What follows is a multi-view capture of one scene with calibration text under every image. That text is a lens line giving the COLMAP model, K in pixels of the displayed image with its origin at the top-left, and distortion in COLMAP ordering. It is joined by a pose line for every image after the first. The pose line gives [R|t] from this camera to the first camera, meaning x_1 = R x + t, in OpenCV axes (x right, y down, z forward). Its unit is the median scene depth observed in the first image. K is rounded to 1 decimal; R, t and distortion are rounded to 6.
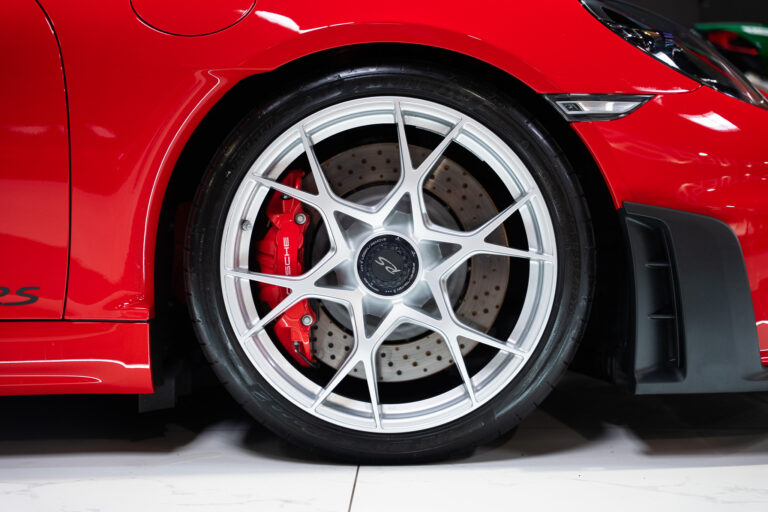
lens RADIAL K [[1228.8, 0, 383.5], [0, 1228.8, 257.0], [0, 0, 1]] dist [0.037904, 0.000000]
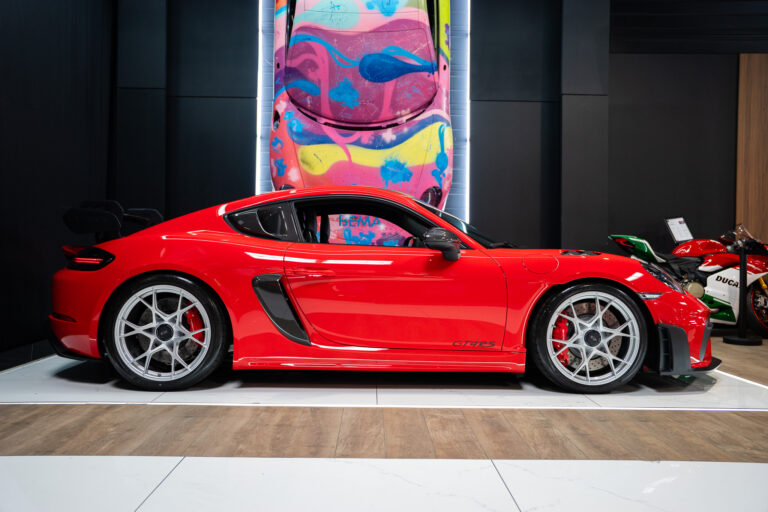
lens RADIAL K [[664.4, 0, 380.9], [0, 664.4, 256.0], [0, 0, 1]] dist [-0.035260, 0.006871]
pose [[0.996412, 0.030248, 0.079040, -0.767895], [-0.026892, 0.998705, -0.043187, -0.131985], [-0.080244, 0.040907, 0.995936, -0.876346]]
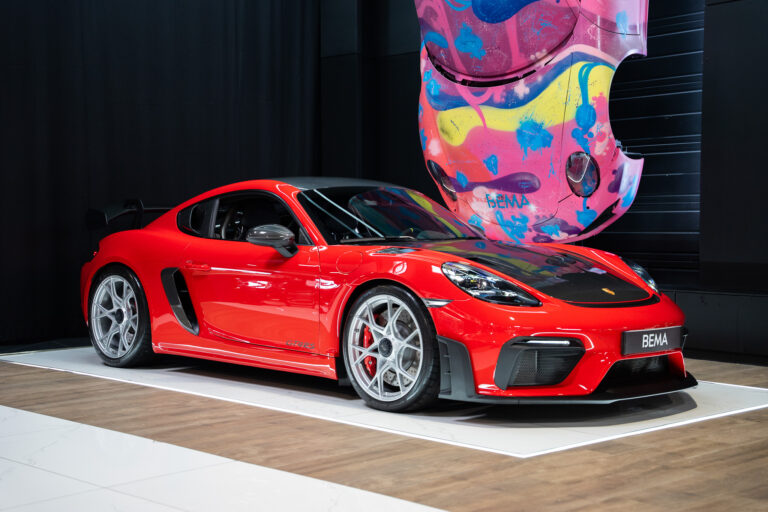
lens RADIAL K [[1147.9, 0, 380.2], [0, 1147.9, 252.5], [0, 0, 1]] dist [0.282488, 0.000000]
pose [[0.739855, 0.040581, -0.671541, 1.964421], [-0.046040, 0.998893, 0.009639, -0.265078], [0.671189, 0.023786, 0.740905, -1.203836]]
